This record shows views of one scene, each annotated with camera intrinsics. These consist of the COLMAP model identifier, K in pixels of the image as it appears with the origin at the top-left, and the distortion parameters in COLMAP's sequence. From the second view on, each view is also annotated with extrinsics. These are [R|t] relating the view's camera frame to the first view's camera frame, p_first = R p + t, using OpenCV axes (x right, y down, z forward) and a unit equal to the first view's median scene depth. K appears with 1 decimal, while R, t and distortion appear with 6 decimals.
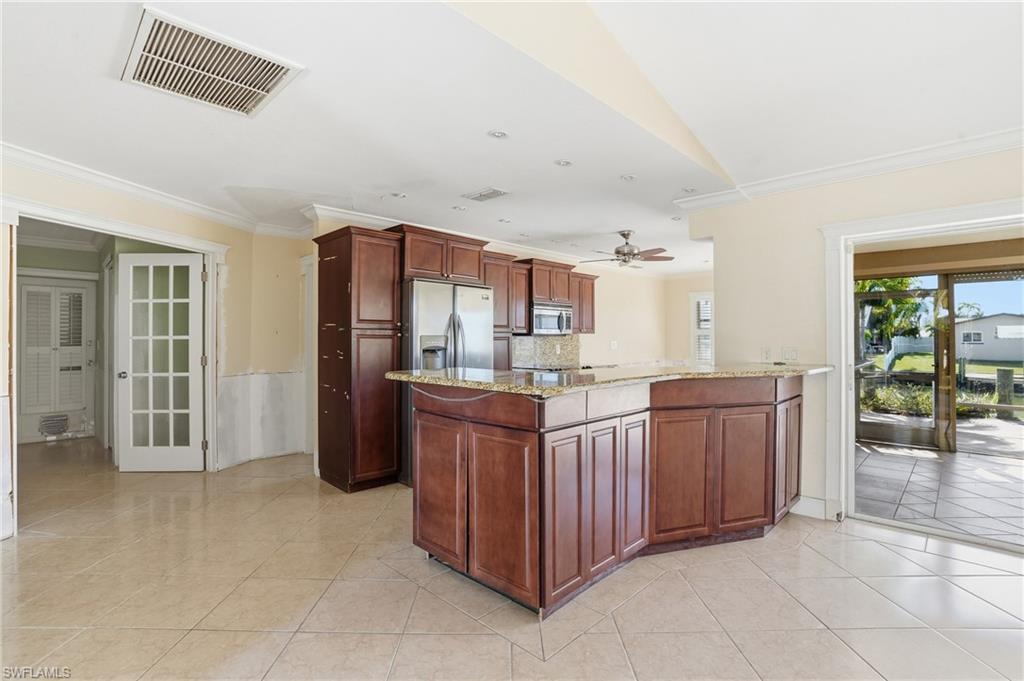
lens RADIAL K [[478.3, 0, 502.1], [0, 478.3, 340.0], [0, 0, 1]] dist [-0.050851, 0.012532]
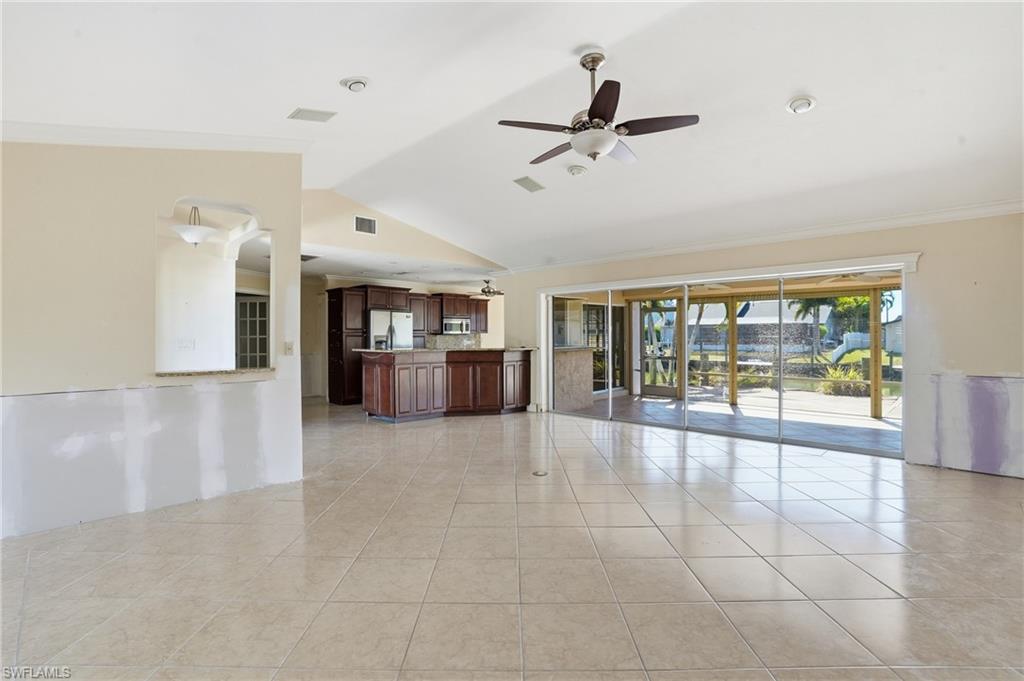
lens RADIAL K [[478.3, 0, 510.9], [0, 478.3, 343.1], [0, 0, 1]] dist [-0.050851, 0.012532]
pose [[0.999991, -0.002670, -0.003343, 0.407350], [0.002717, 0.999896, 0.014134, -0.002369], [0.003305, -0.014143, 0.999895, -1.042517]]
